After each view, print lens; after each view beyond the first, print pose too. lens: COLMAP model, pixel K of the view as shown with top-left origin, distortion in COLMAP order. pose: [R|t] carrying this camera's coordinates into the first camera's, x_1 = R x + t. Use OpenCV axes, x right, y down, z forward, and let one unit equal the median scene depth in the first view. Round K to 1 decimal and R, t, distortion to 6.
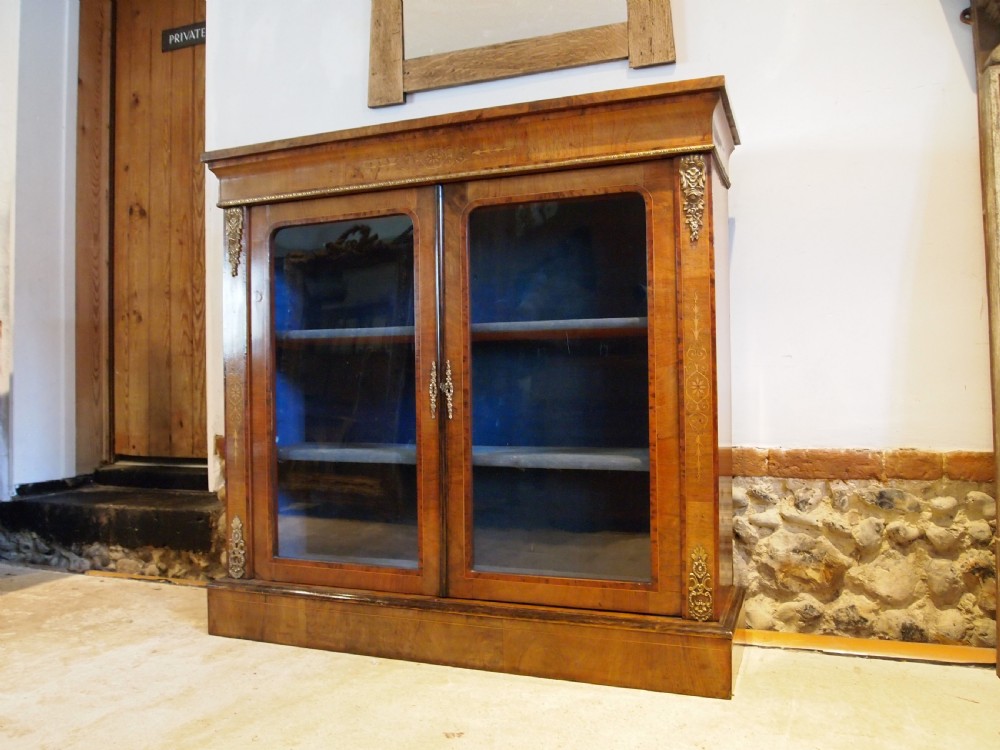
lens RADIAL K [[798.9, 0, 503.4], [0, 798.9, 374.3], [0, 0, 1]] dist [-0.050782, 0.002898]
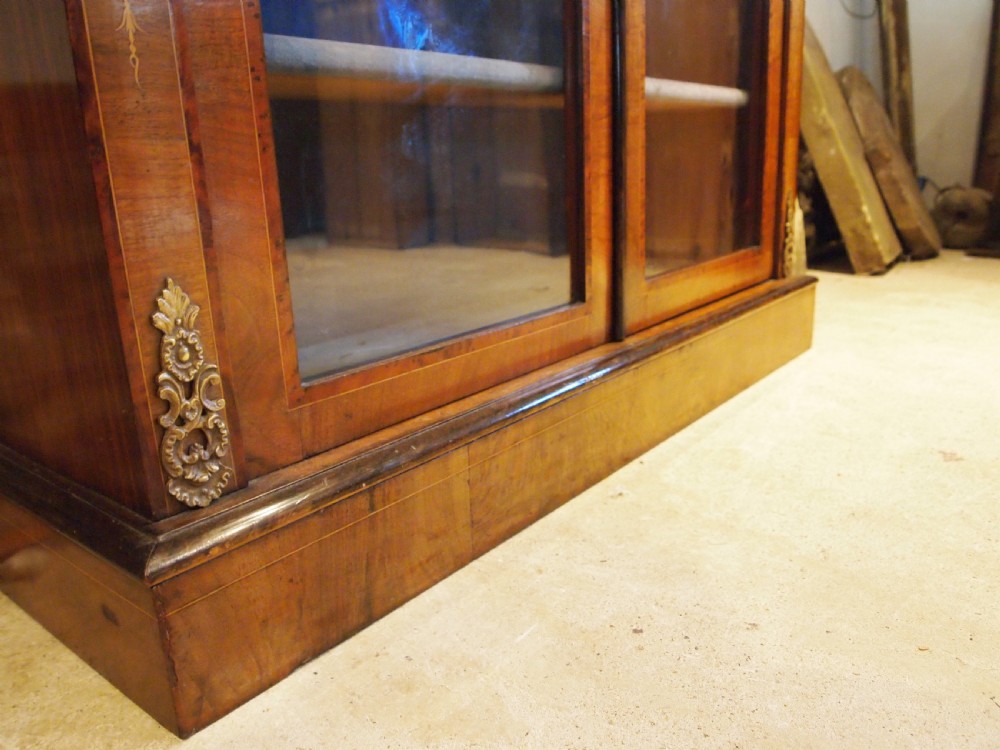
lens RADIAL K [[784.4, 0, 498.3], [0, 784.4, 384.8], [0, 0, 1]] dist [-0.053974, -0.001075]
pose [[0.307795, -0.265820, 0.913565, -0.570192], [0.019424, 0.961735, 0.273292, 0.152353], [-0.951254, -0.066373, 0.301181, 0.864109]]
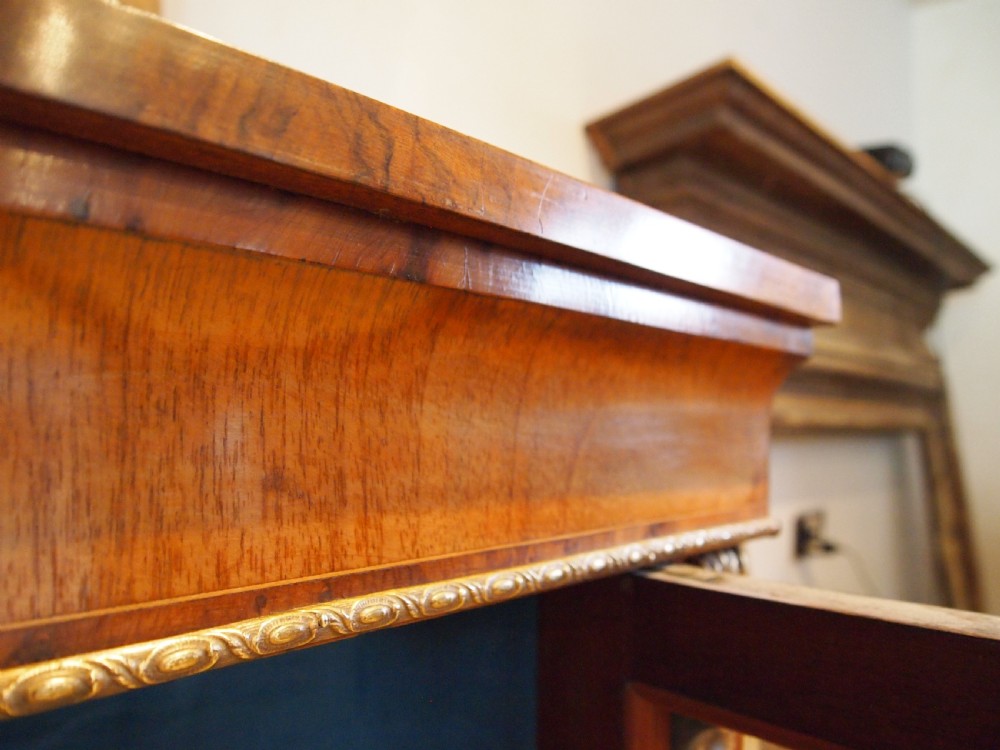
lens RADIAL K [[784.4, 0, 498.3], [0, 784.4, 384.8], [0, 0, 1]] dist [-0.053974, -0.001075]
pose [[0.372018, 0.058914, 0.926354, -0.011731], [-0.027411, 0.998246, -0.052478, -0.263850], [-0.927821, -0.005870, 0.372980, 0.817999]]
